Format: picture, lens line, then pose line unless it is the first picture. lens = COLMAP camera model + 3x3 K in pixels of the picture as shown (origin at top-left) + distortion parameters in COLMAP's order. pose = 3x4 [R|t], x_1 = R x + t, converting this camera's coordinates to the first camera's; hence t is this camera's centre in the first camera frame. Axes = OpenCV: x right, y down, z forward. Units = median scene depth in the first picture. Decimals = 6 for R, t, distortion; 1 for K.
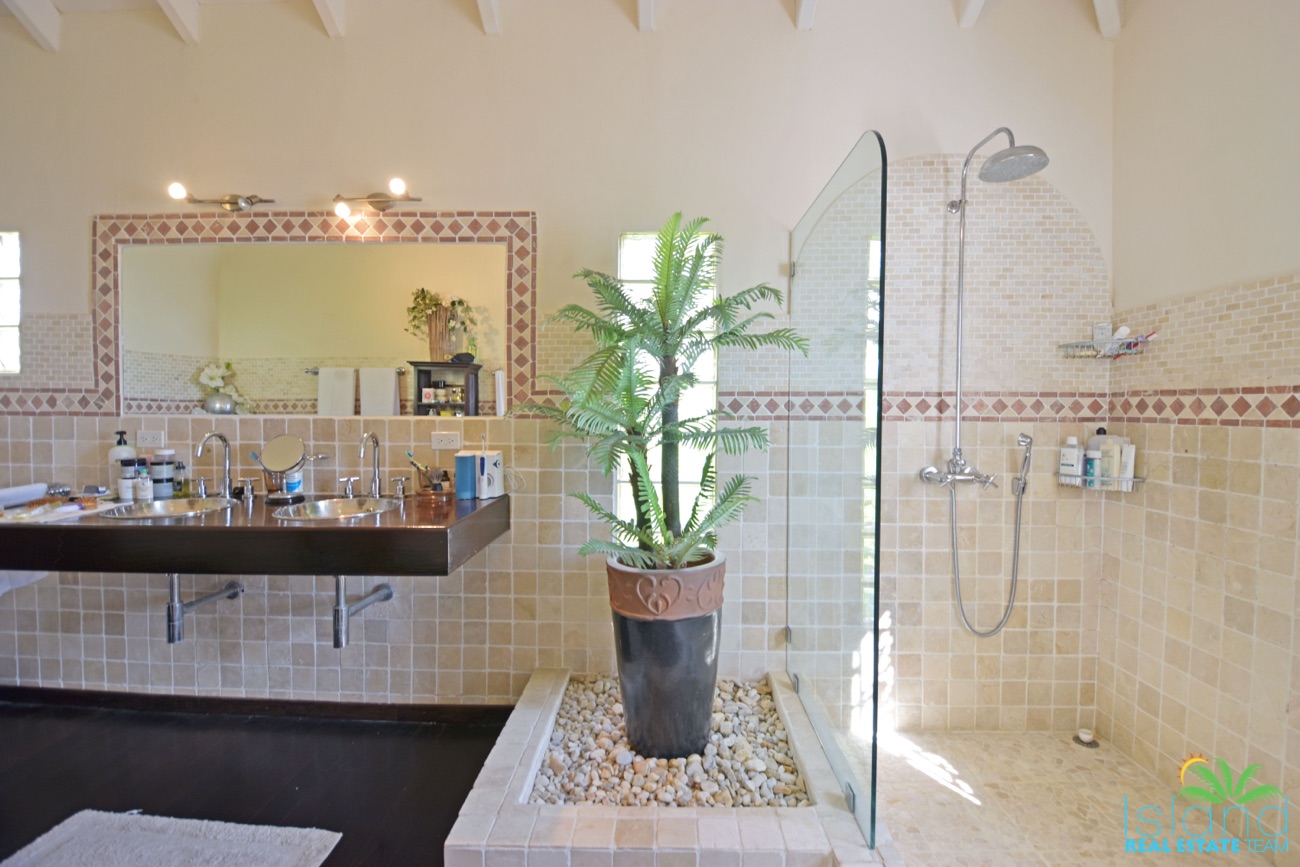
lens RADIAL K [[564.3, 0, 657.7], [0, 564.3, 428.7], [0, 0, 1]] dist [0.022825, -0.026790]
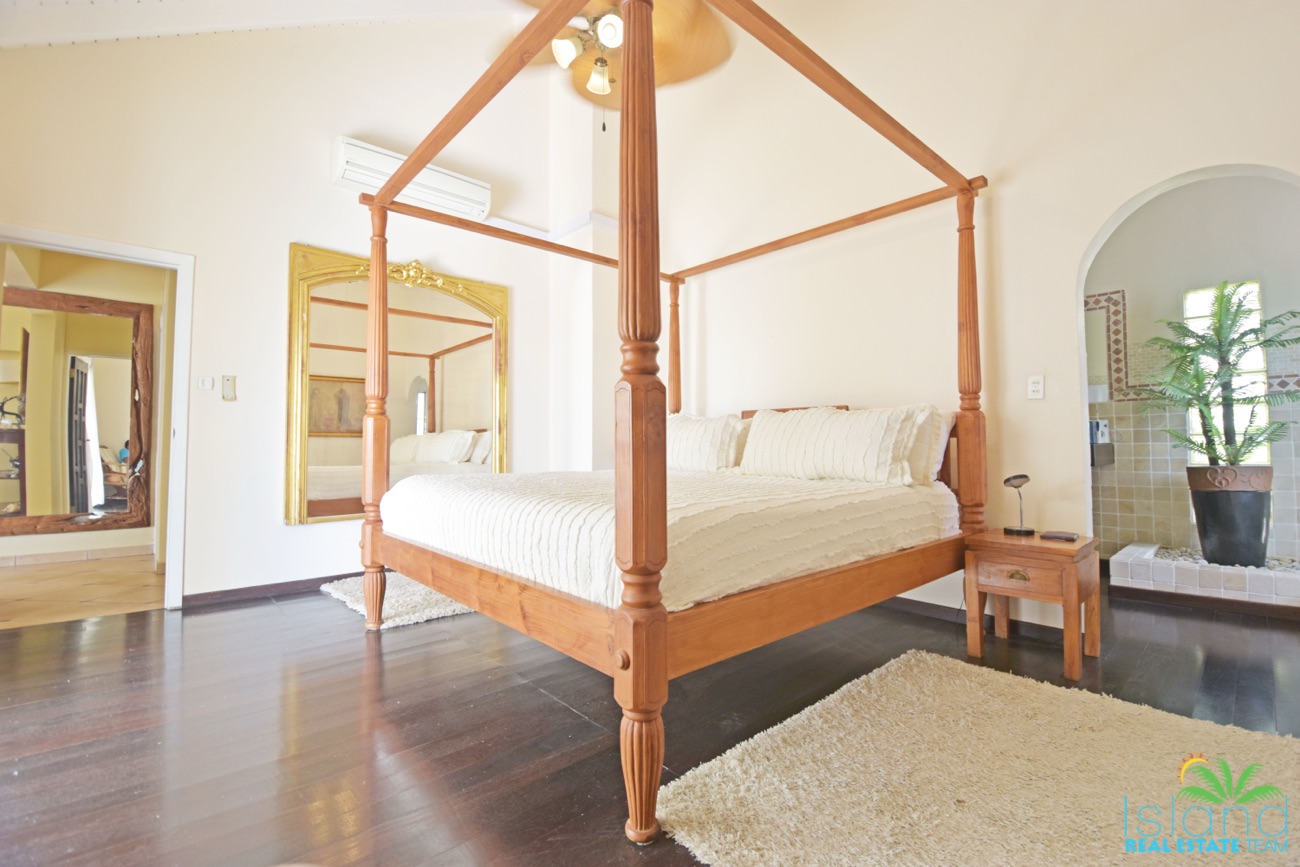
lens RADIAL K [[564.7, 0, 685.4], [0, 564.7, 425.0], [0, 0, 1]] dist [0.025001, -0.025750]
pose [[0.709293, -0.044136, -0.703531, 0.052737], [-0.008976, 0.997392, -0.071620, 0.203243], [0.704857, 0.057114, 0.707046, -1.295650]]
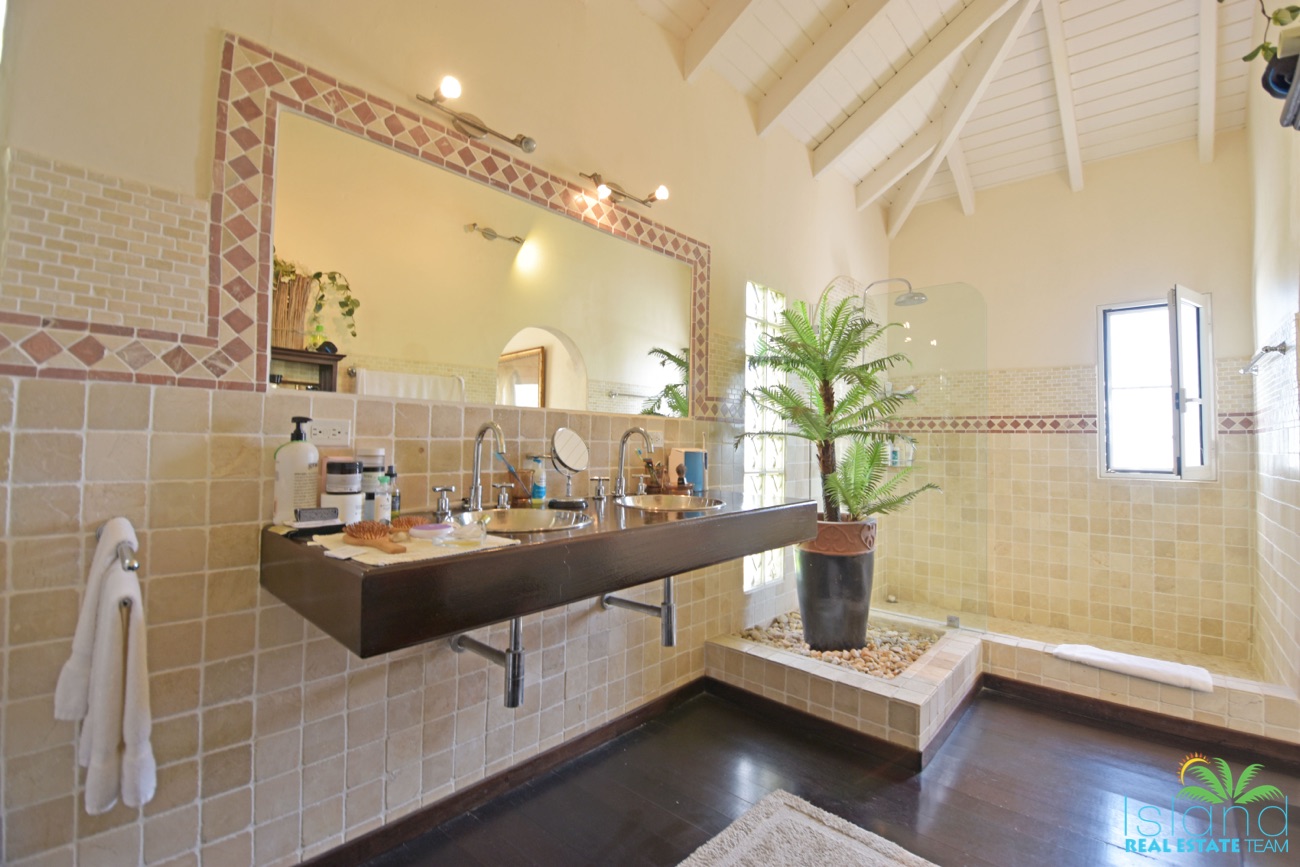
lens RADIAL K [[564.3, 0, 657.7], [0, 564.3, 428.7], [0, 0, 1]] dist [0.022825, -0.026790]
pose [[0.650356, 0.025033, 0.759217, -1.170267], [0.011484, 0.999019, -0.042777, 0.046969], [-0.759543, 0.036539, 0.649430, 0.327823]]
